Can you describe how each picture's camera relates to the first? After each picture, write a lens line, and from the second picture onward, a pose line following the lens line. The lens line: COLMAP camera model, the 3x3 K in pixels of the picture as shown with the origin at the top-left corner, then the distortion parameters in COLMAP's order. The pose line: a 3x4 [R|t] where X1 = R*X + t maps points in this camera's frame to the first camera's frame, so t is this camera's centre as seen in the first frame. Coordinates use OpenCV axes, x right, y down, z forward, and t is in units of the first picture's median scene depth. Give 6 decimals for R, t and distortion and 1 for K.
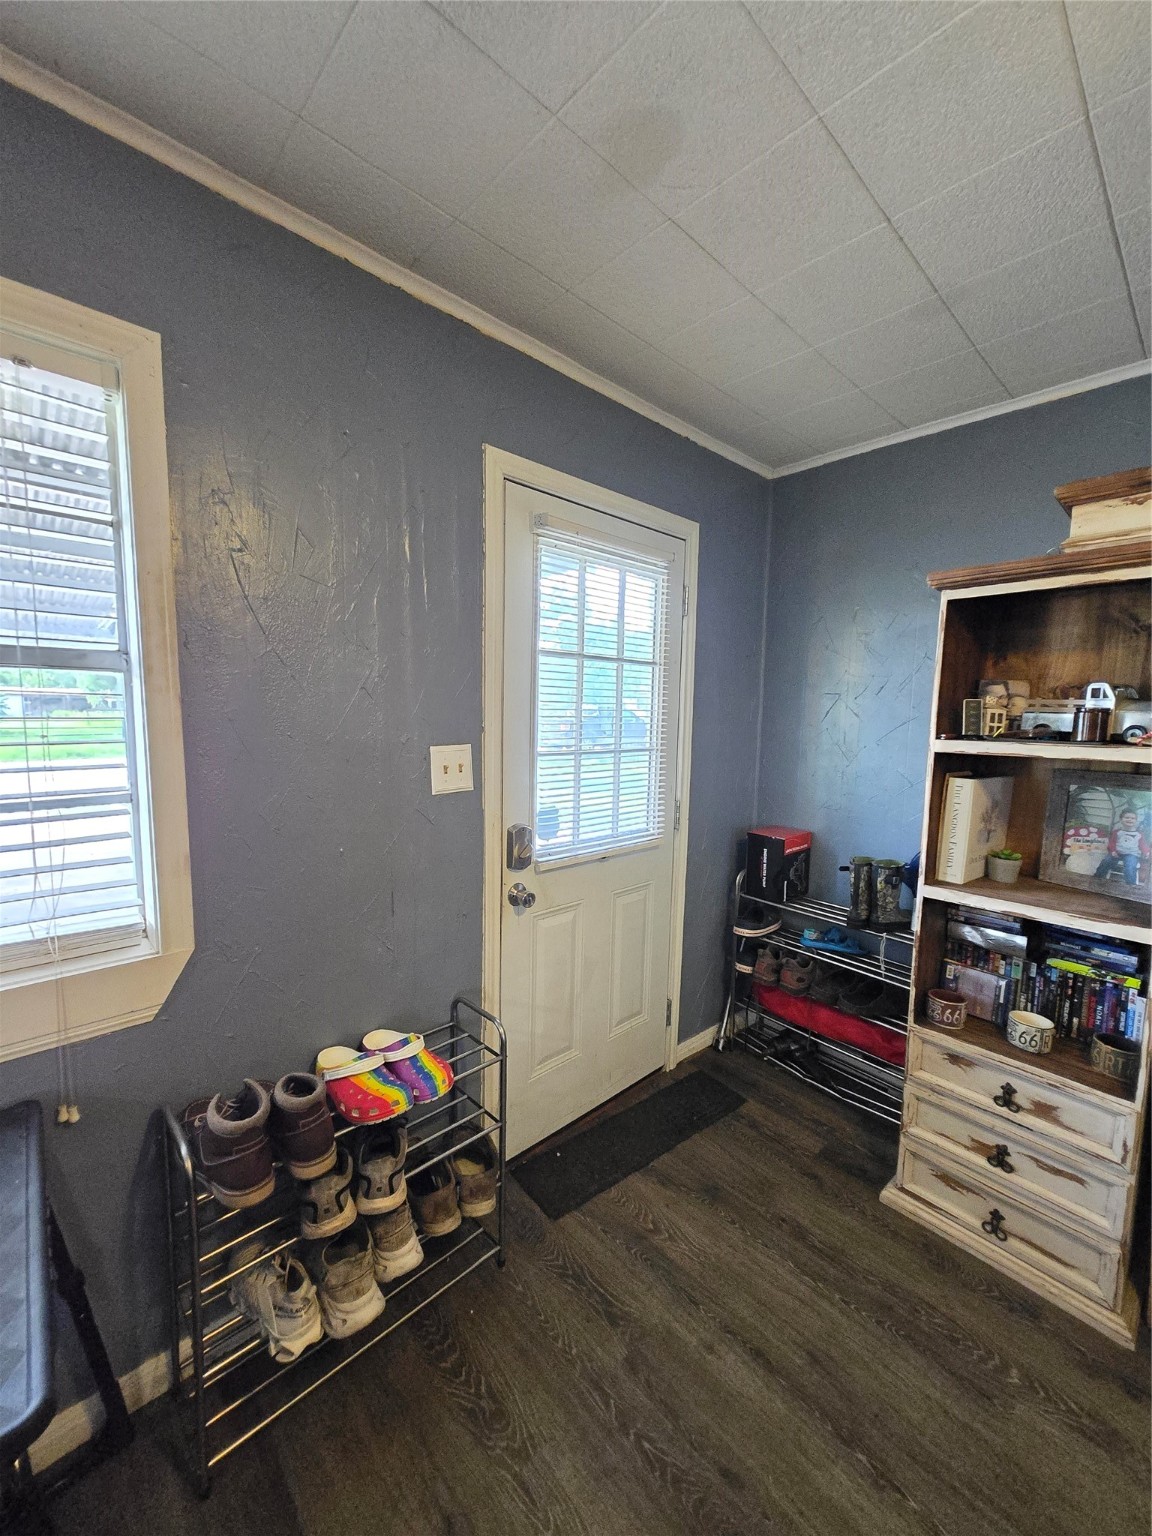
lens RADIAL K [[606.2, 0, 584.7], [0, 606.2, 778.7], [0, 0, 1]] dist [0.001504, 0.001105]
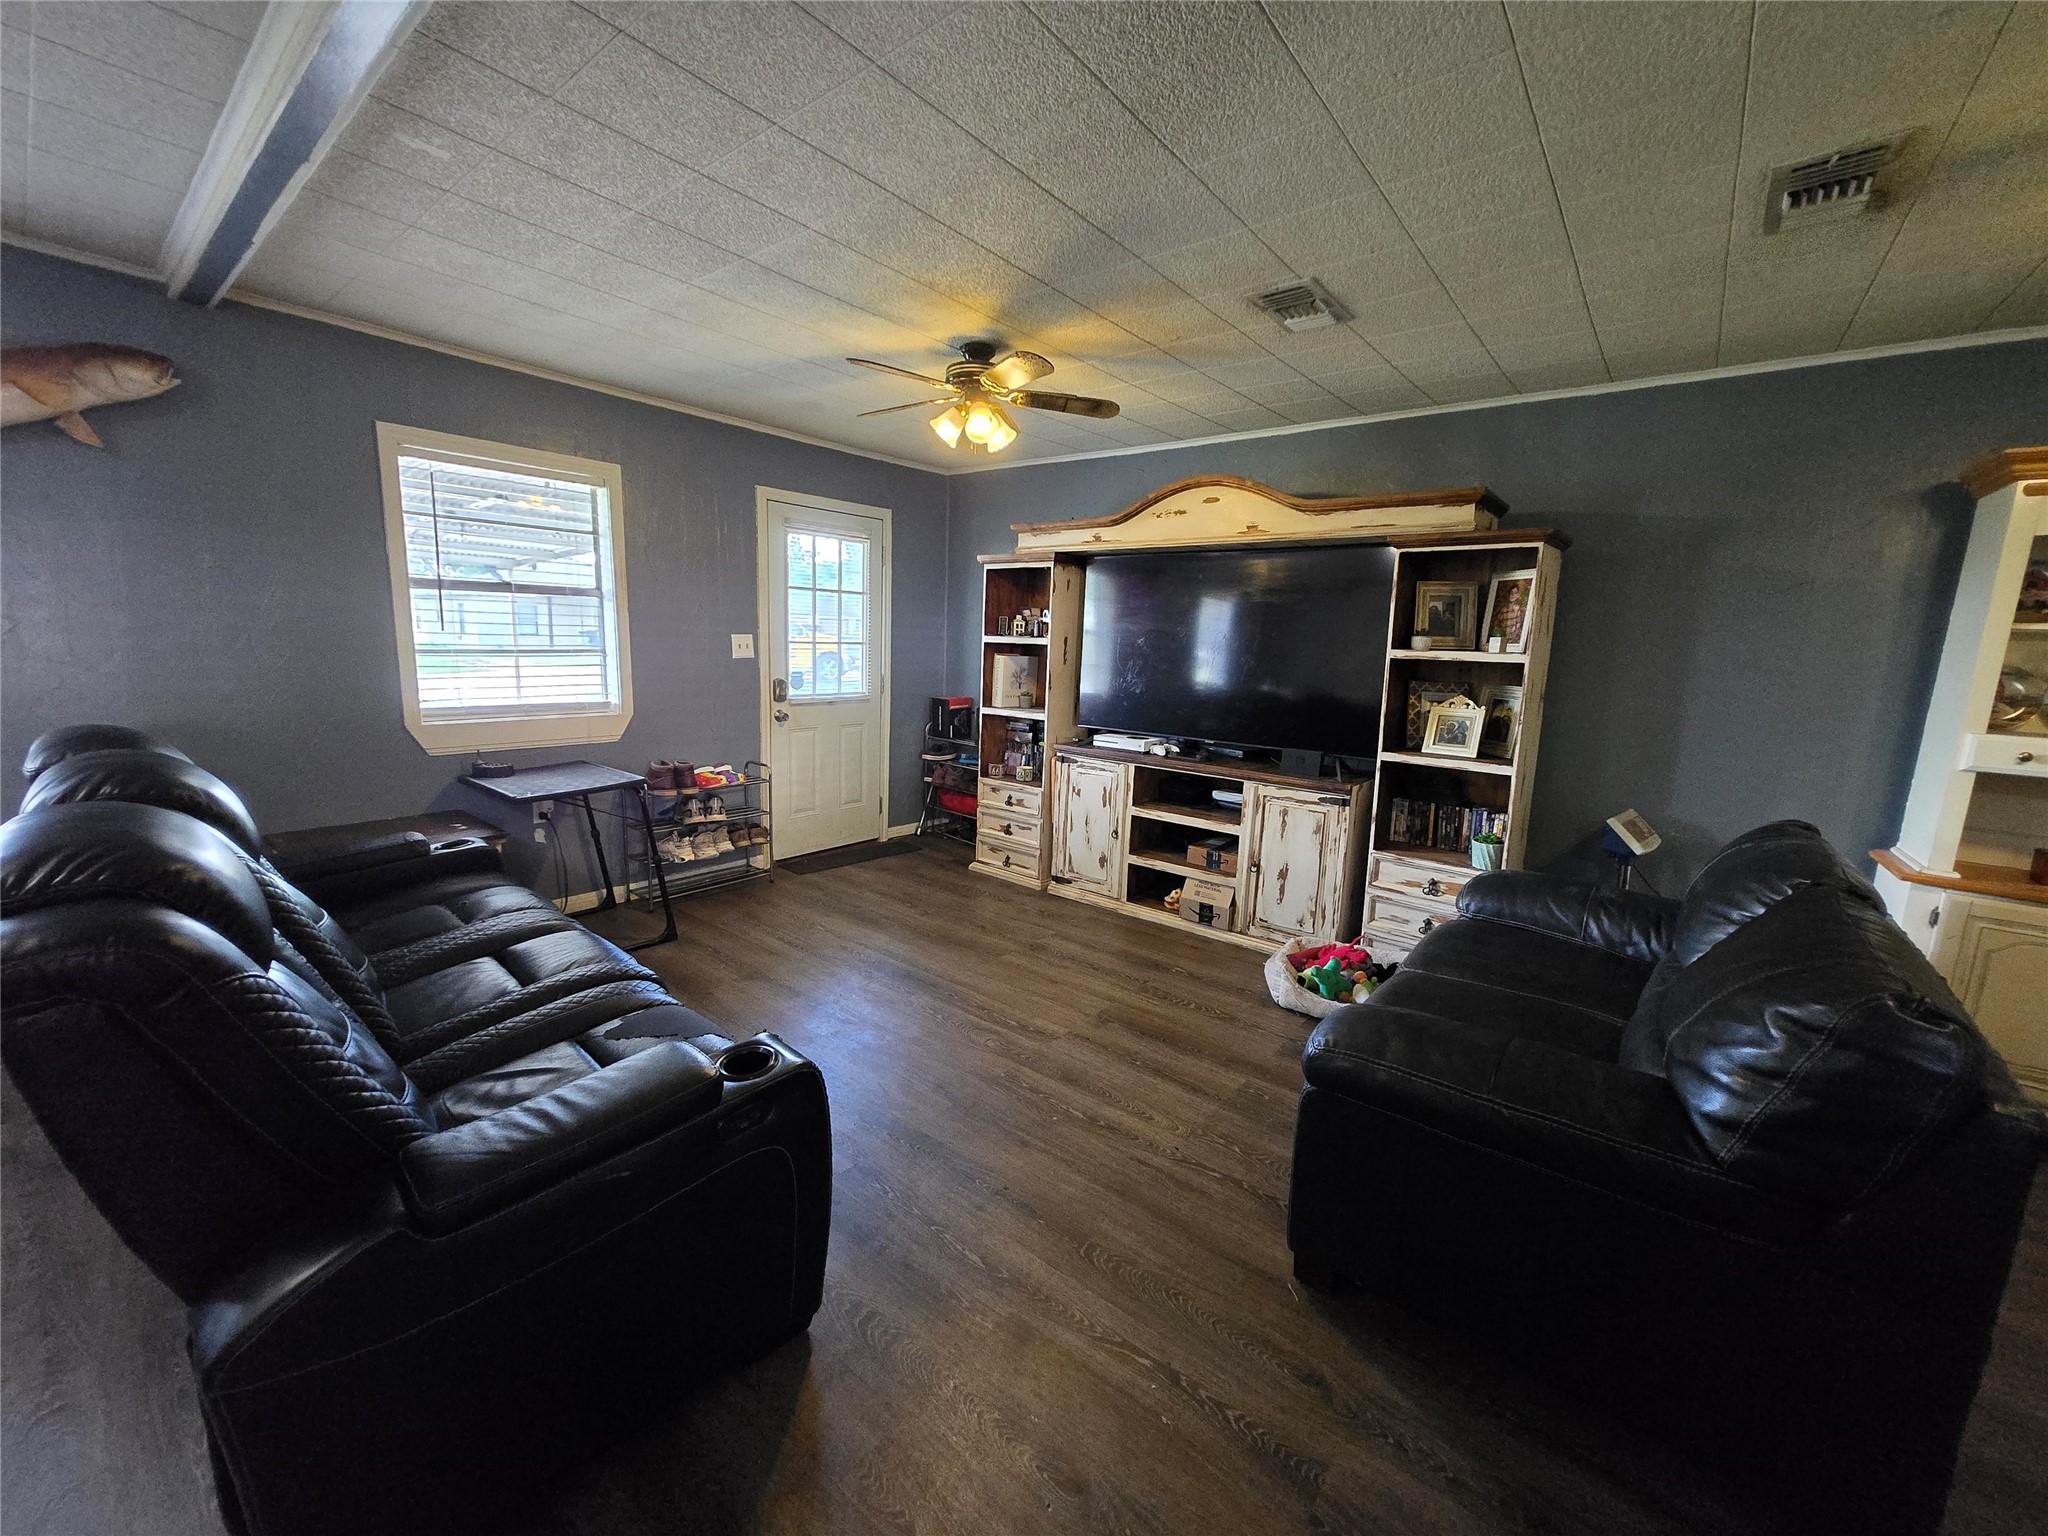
lens RADIAL K [[808.2, 0, 1034.2], [0, 808.2, 768.0], [0, 0, 1]] dist [0.001504, 0.001105]
pose [[0.991321, -0.004669, 0.131378, 0.368467], [-0.002764, 0.998408, 0.056341, 0.222994], [-0.131432, -0.056215, 0.989730, -1.724080]]
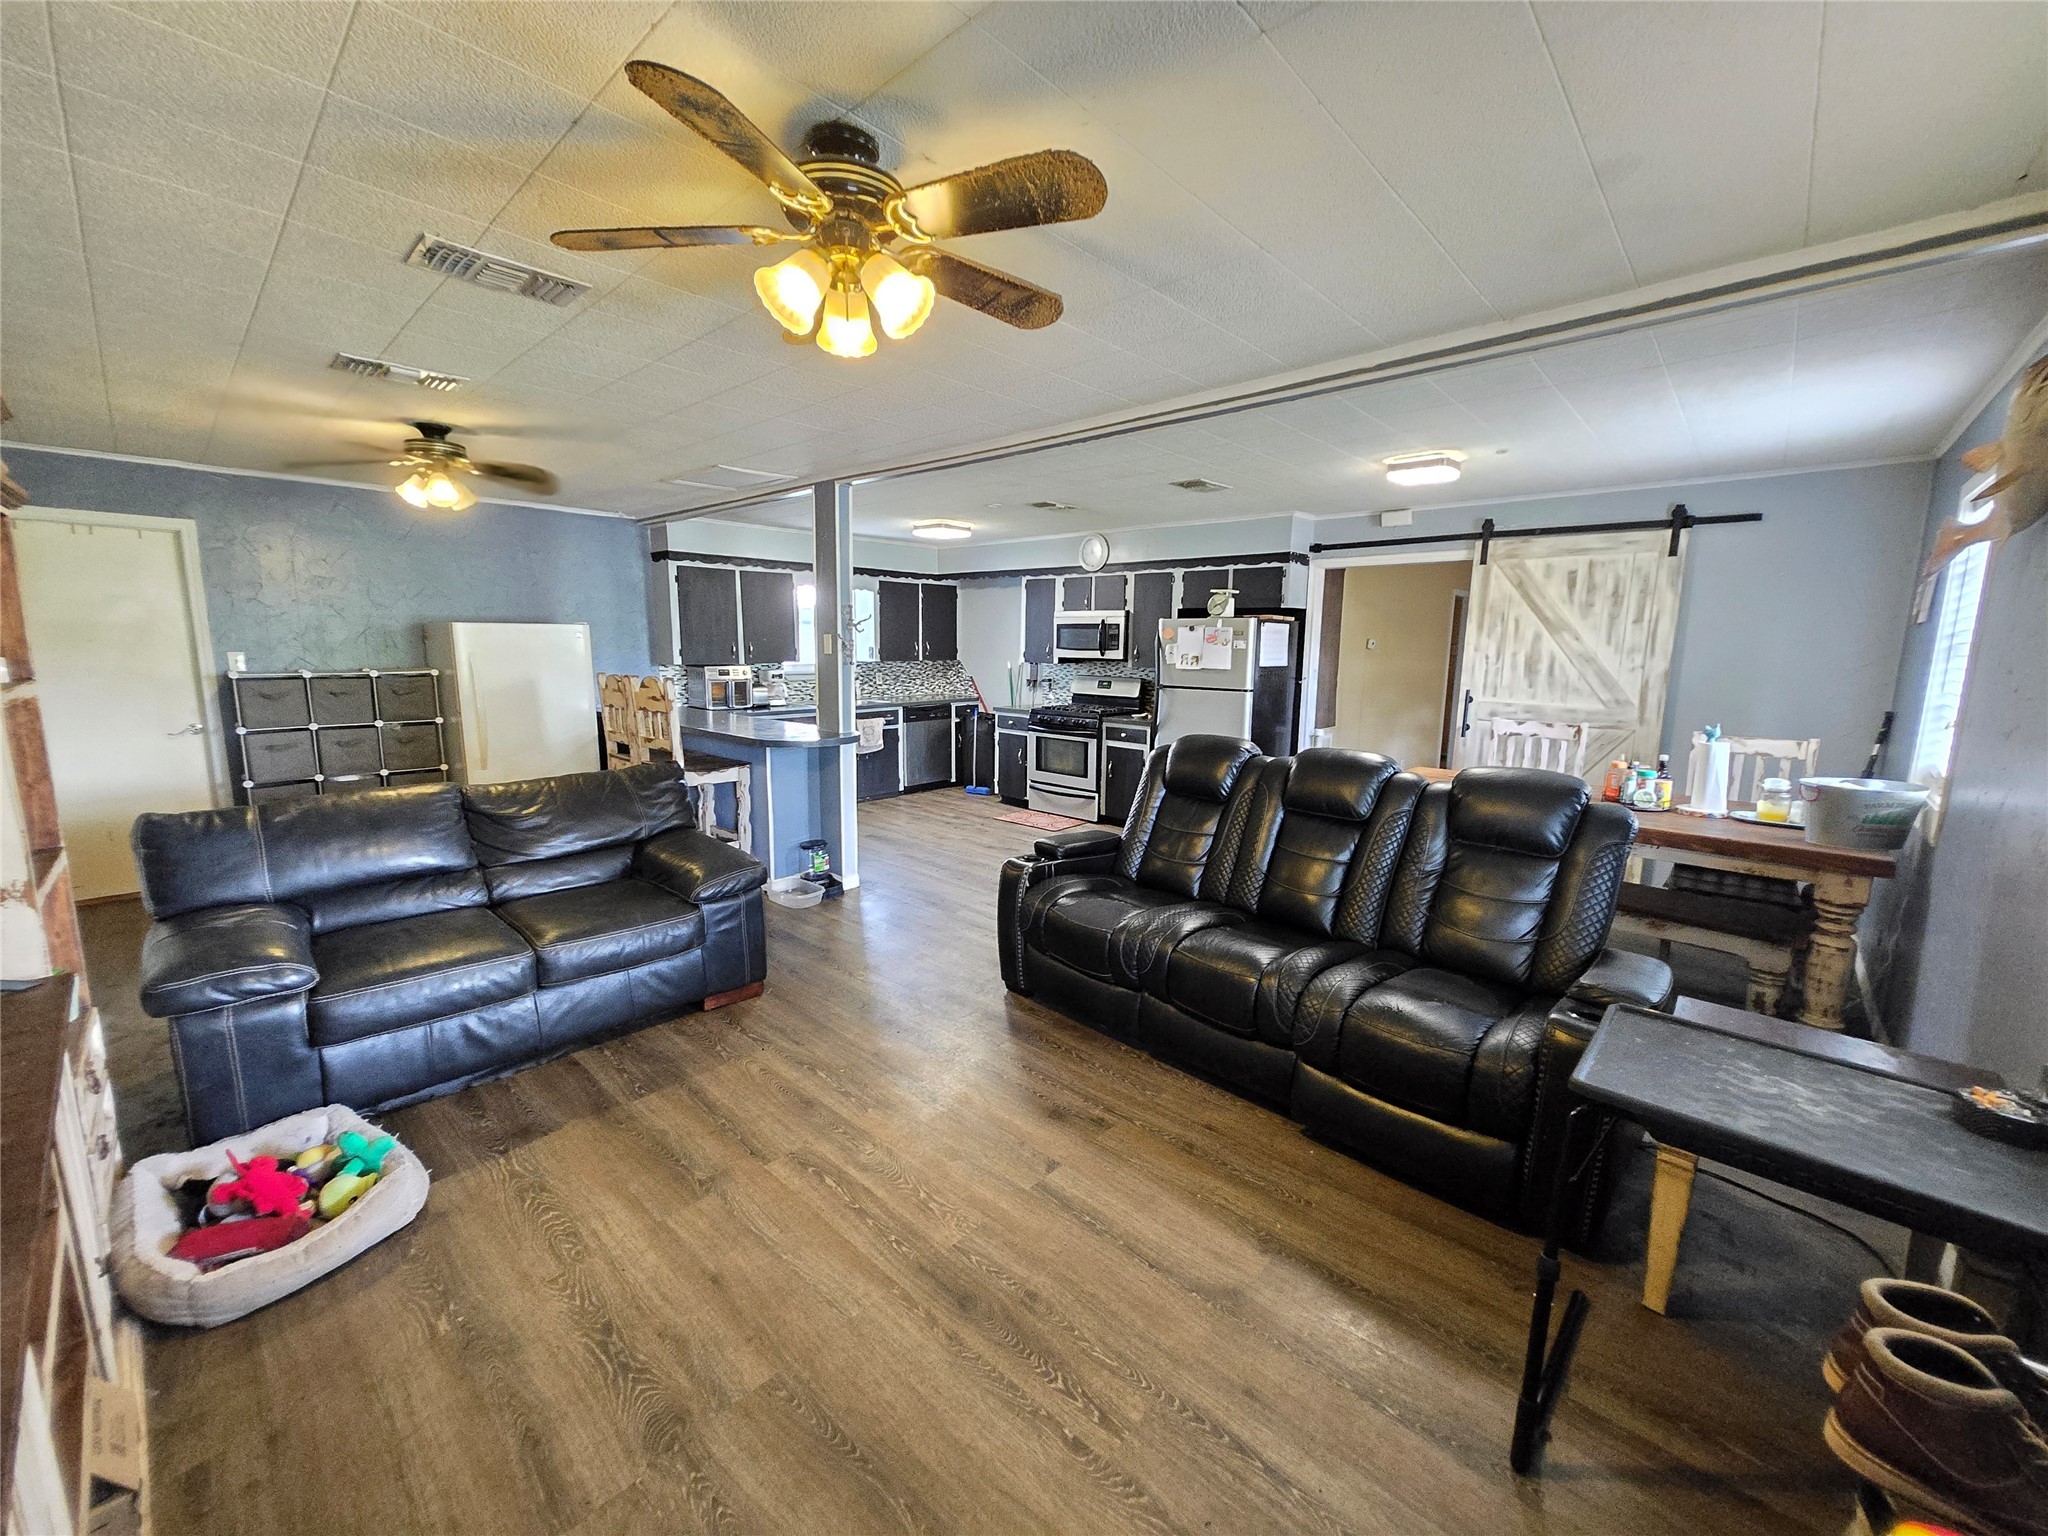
lens RADIAL K [[808.2, 0, 1035.1], [0, 808.2, 770.3], [0, 0, 1]] dist [0.001504, 0.001105]
pose [[-0.996947, -0.016642, -0.076283, 0.319881], [-0.036586, 0.962689, 0.268127, -0.165498], [0.068974, 0.270099, -0.960359, 1.033685]]
